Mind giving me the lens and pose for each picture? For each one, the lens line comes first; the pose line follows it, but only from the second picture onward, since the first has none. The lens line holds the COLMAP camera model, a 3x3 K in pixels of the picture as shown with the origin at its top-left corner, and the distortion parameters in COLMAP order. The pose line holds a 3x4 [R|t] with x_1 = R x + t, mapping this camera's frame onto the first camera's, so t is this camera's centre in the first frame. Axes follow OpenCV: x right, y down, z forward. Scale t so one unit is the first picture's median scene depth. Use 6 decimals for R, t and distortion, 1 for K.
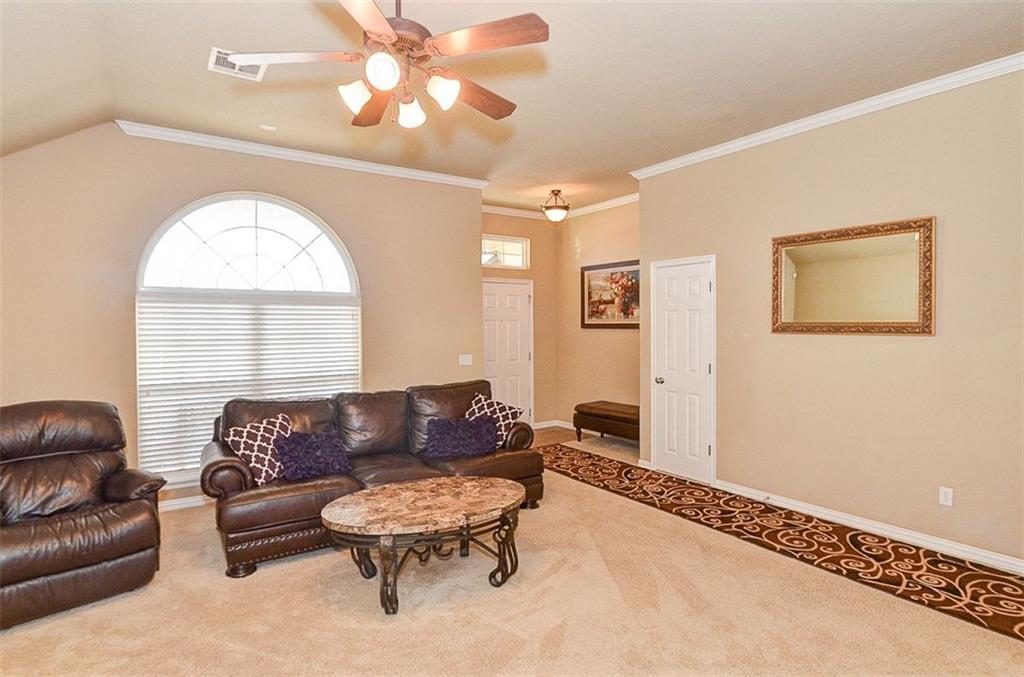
lens RADIAL K [[549.5, 0, 508.8], [0, 549.5, 327.9], [0, 0, 1]] dist [-0.003052, -0.000850]
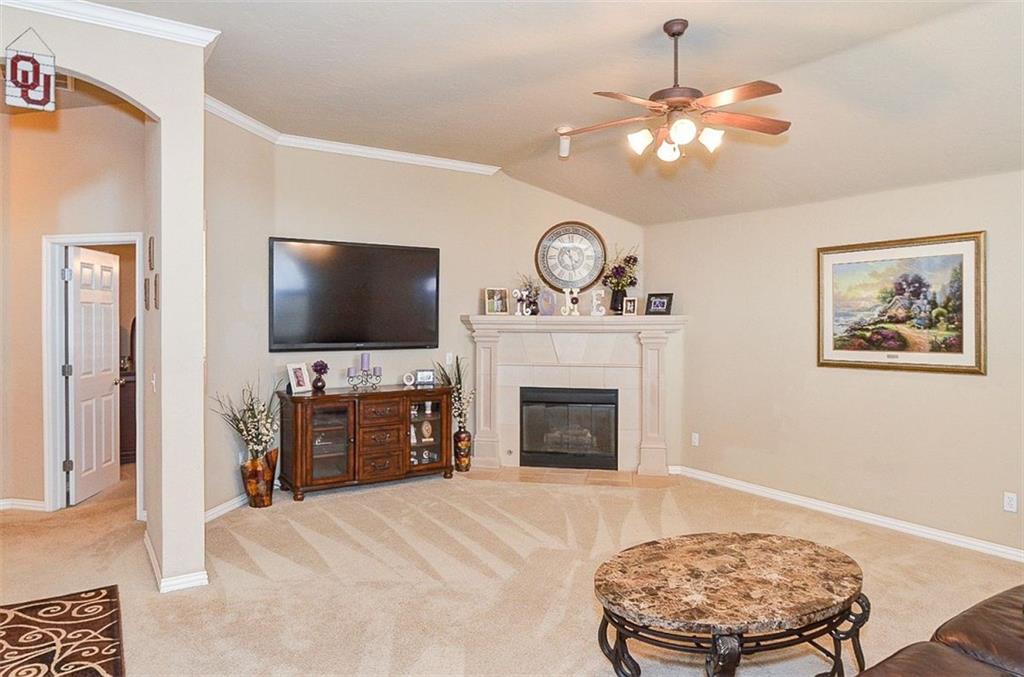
lens RADIAL K [[657.0, 0, 512.0], [0, 657.0, 338.5], [0, 0, 1]] dist [-0.001378, -0.000359]
pose [[-0.999998, -0.000069, 0.001895, 0.132177], [0.000004, 0.999268, 0.038258, -0.012300], [-0.001896, 0.038258, -0.999266, 1.871020]]
